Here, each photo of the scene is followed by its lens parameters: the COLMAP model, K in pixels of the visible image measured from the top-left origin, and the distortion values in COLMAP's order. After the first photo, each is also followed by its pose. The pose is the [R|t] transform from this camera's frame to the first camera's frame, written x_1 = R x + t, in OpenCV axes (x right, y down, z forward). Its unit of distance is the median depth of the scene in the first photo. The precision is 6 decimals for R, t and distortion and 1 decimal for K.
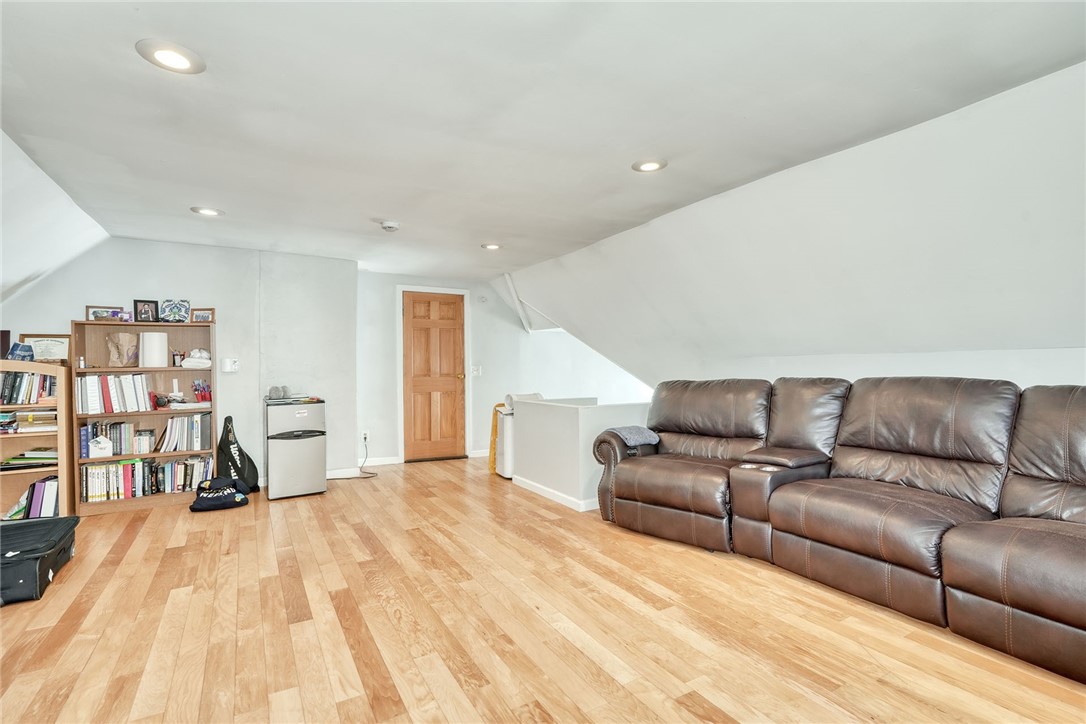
lens RADIAL K [[539.6, 0, 559.0], [0, 539.6, 365.0], [0, 0, 1]] dist [-0.002012, -0.000010]
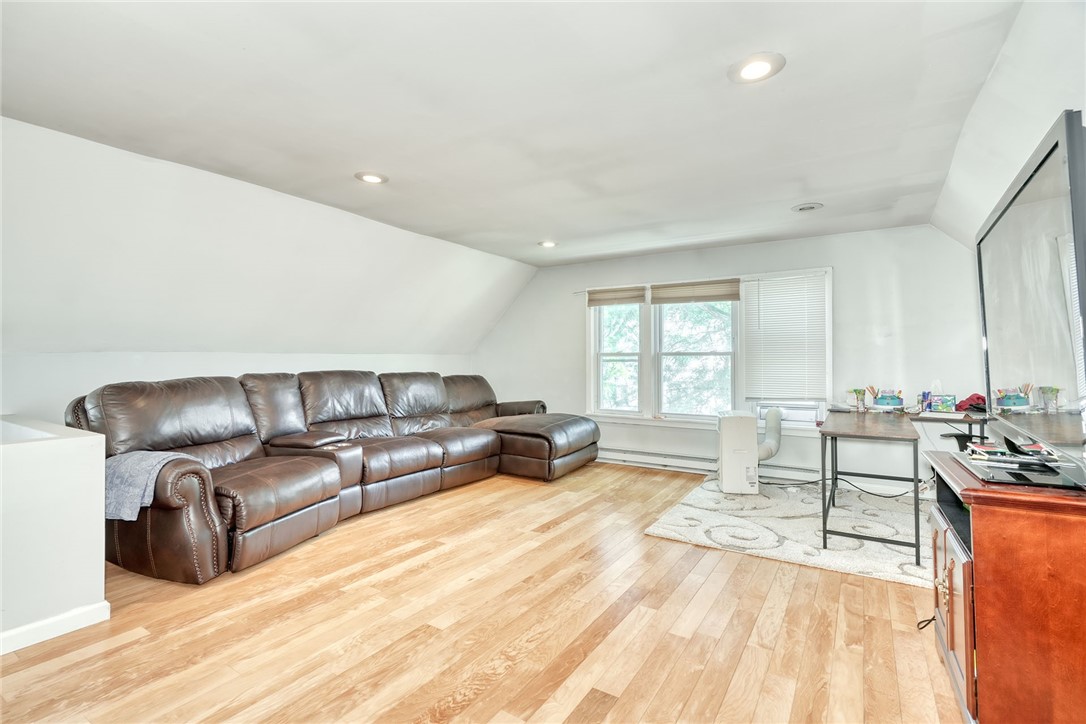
lens RADIAL K [[493.5, 0, 547.1], [0, 493.5, 355.3], [0, 0, 1]] dist [-0.001974, -0.000050]
pose [[-0.464530, 0.018399, 0.885366, -0.999191], [-0.000068, 0.999783, -0.020813, 0.010424], [-0.885557, -0.009729, -0.464429, 1.311297]]
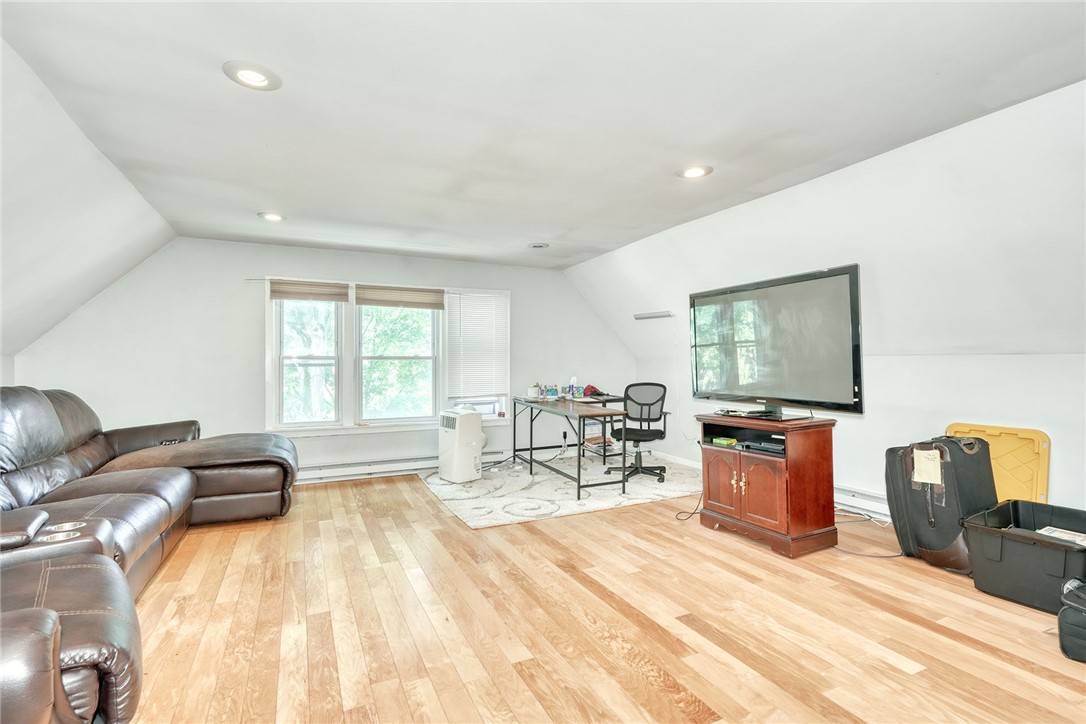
lens RADIAL K [[493.5, 0, 547.1], [0, 493.5, 355.3], [0, 0, 1]] dist [-0.001974, -0.000050]
pose [[-0.995529, 0.015254, 0.093214, -0.298002], [0.013209, 0.999659, -0.022524, 0.006784], [-0.093526, -0.021192, -0.995391, 1.823156]]
